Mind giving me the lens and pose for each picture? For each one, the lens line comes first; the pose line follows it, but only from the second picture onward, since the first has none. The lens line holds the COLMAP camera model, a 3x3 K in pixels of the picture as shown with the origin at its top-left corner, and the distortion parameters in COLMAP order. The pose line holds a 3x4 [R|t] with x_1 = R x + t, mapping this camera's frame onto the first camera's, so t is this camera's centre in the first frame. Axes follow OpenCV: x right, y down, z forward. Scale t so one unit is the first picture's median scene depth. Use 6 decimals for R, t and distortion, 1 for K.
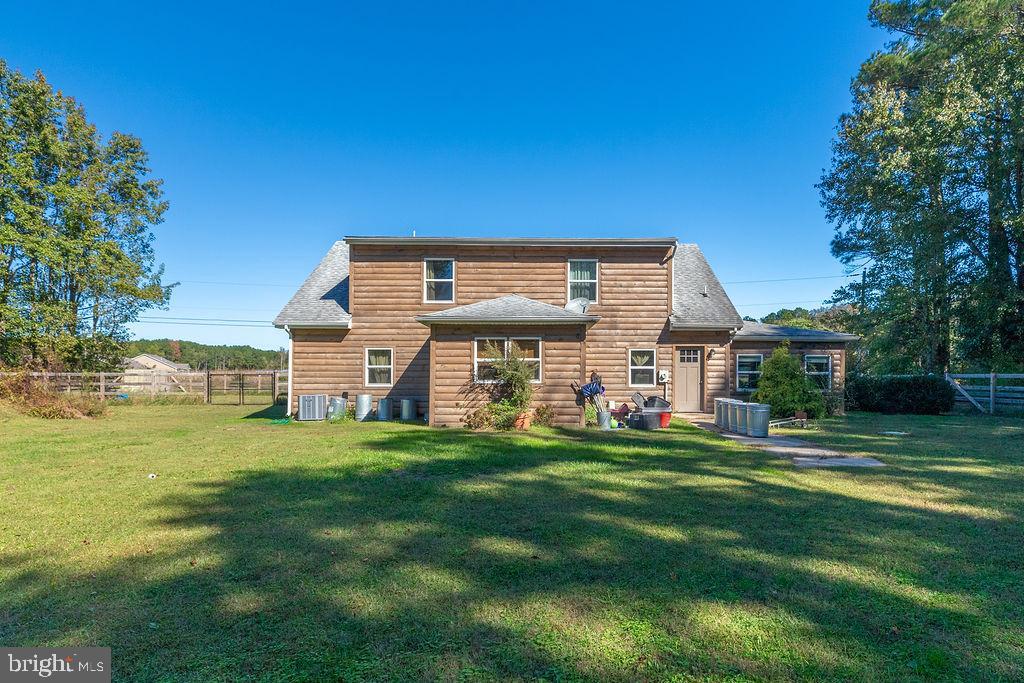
lens RADIAL K [[477.5, 0, 531.3], [0, 477.5, 344.4], [0, 0, 1]] dist [0.000370, 0.000129]
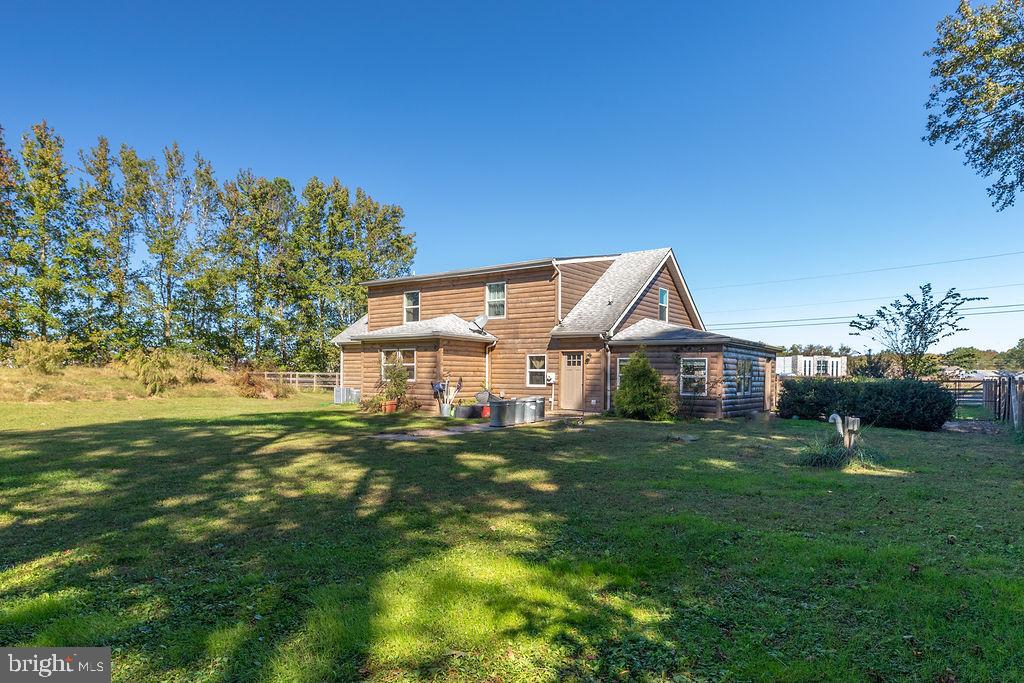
lens RADIAL K [[464.5, 0, 515.5], [0, 464.5, 339.7], [0, 0, 1]] dist [-0.000153, 0.000112]
pose [[0.867623, -0.031728, -0.496210, 0.753315], [0.021879, 0.999432, -0.025649, 0.001118], [0.496742, 0.011397, 0.867824, -0.015880]]
